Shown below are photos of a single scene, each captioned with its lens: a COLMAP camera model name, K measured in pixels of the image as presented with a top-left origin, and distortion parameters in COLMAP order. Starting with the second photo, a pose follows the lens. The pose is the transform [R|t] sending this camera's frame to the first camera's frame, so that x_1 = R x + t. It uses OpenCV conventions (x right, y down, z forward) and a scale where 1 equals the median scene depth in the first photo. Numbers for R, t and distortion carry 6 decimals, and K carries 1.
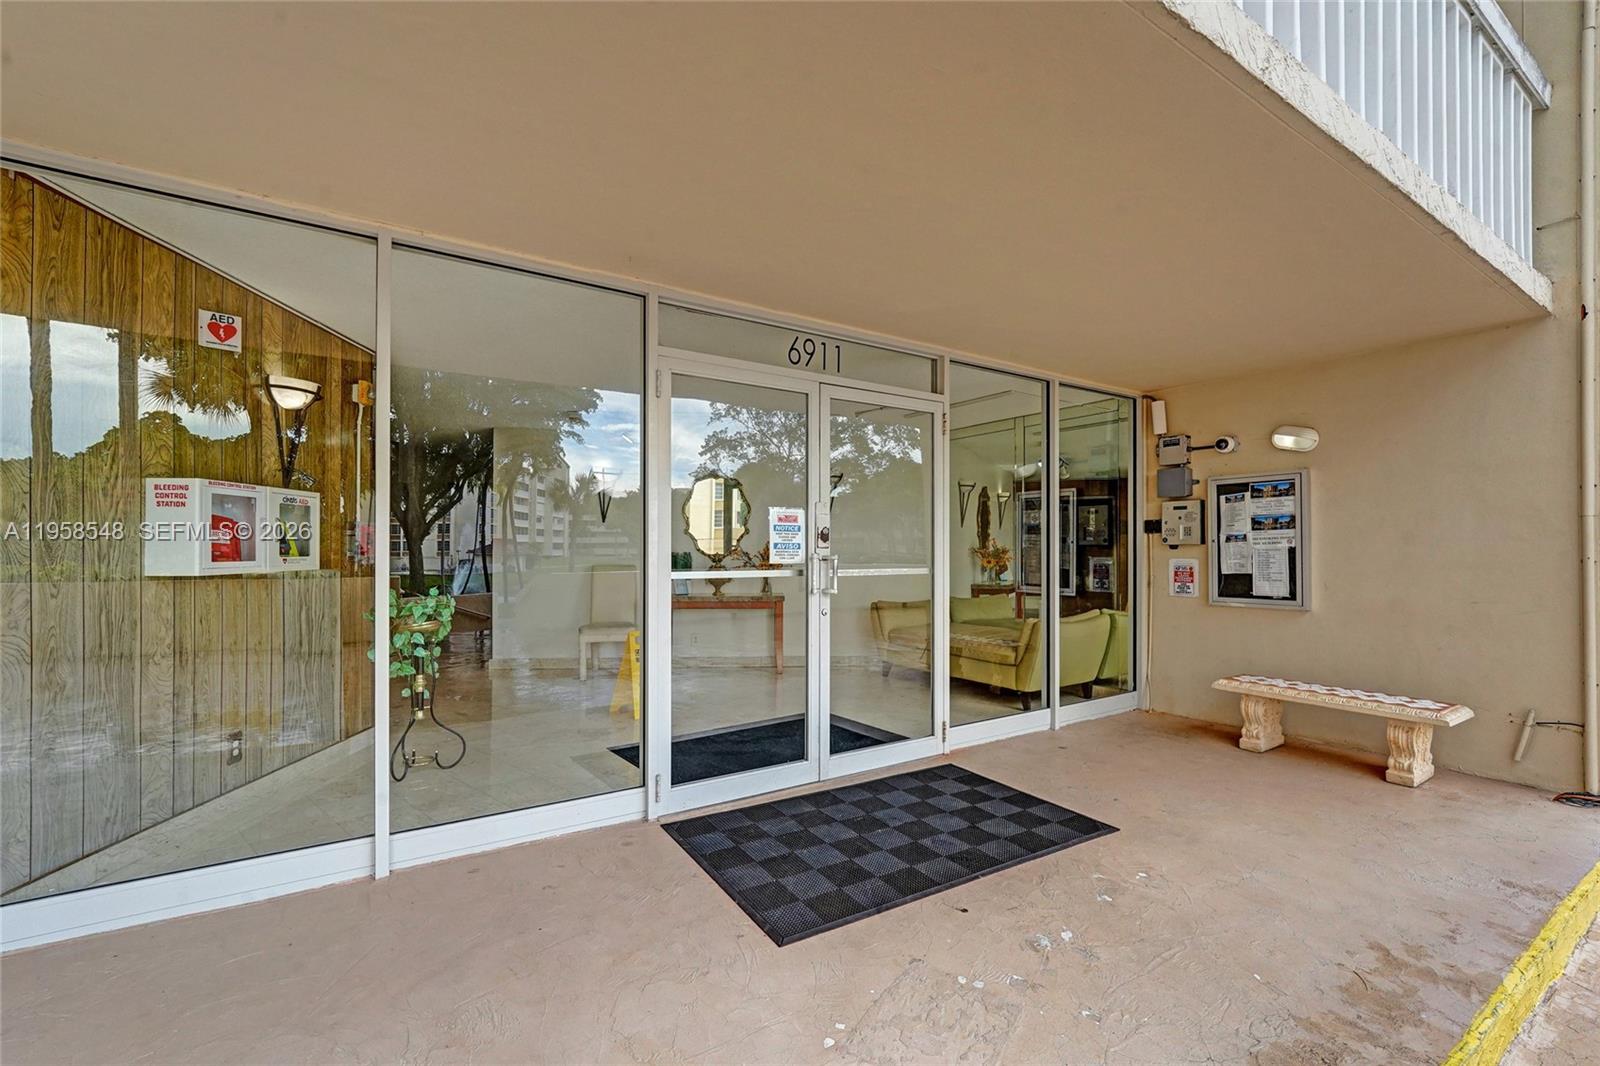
lens RADIAL K [[681.2, 0, 803.1], [0, 681.2, 548.5], [0, 0, 1]] dist [-0.000796, -0.000156]
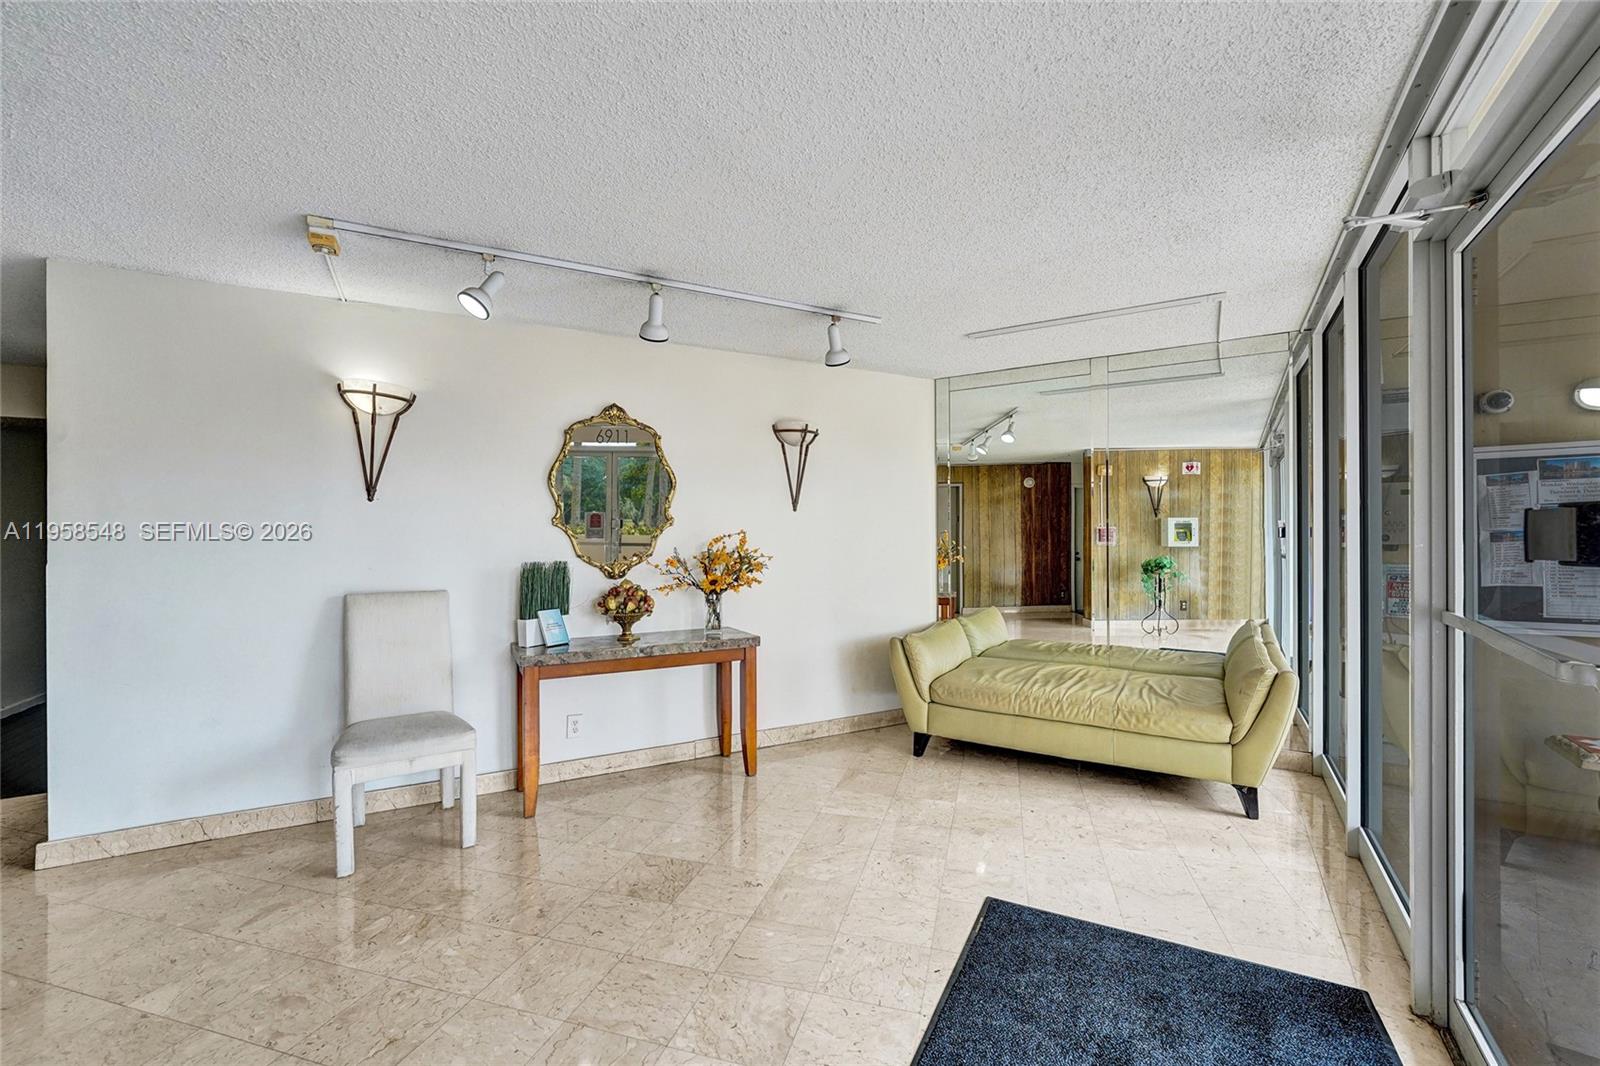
lens RADIAL K [[661.8, 0, 800.0], [0, 661.8, 533.0], [0, 0, 1]] dist [-0.001540, -0.000229]
pose [[0.910350, -0.003538, 0.413824, -0.507295], [0.004622, 0.999988, -0.001619, -0.033586], [-0.413814, 0.003386, 0.910355, 1.107046]]
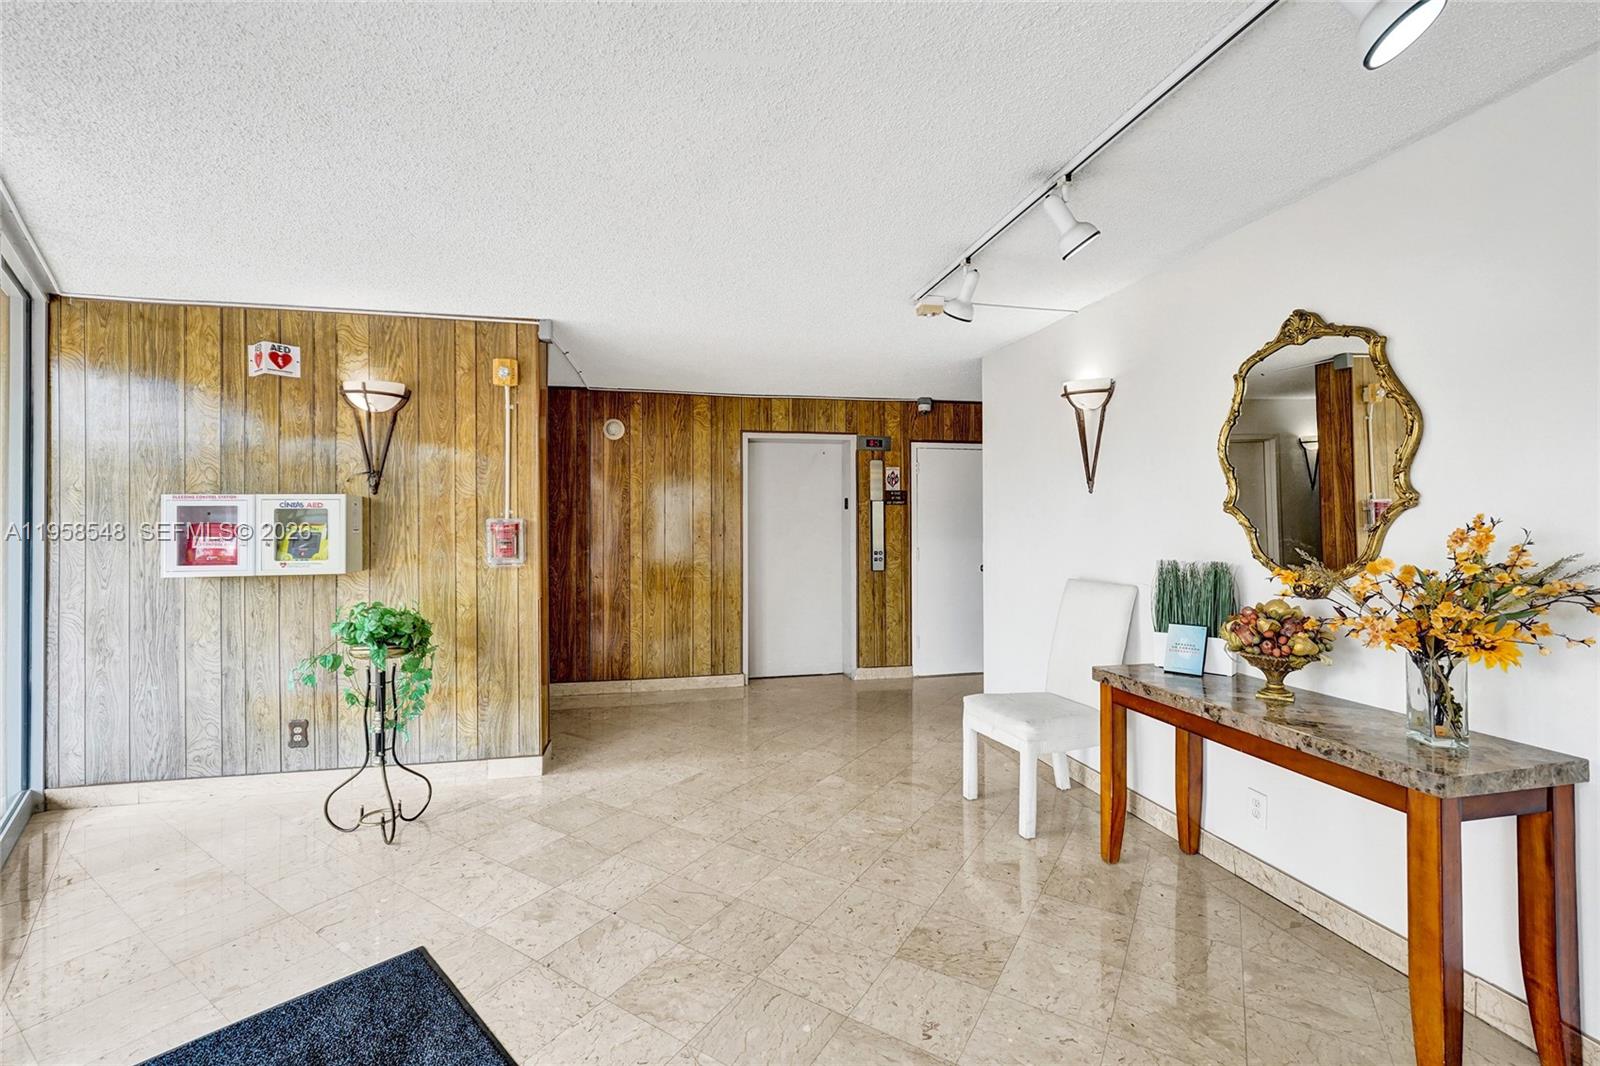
lens RADIAL K [[685.7, 0, 800.9], [0, 685.7, 520.5], [0, 0, 1]] dist [-0.008612, -0.000225]
pose [[0.159354, -0.009075, -0.987180, 0.399589], [0.006498, 0.999946, -0.008143, -0.037452], [0.987200, -0.005117, 0.159404, 1.710152]]
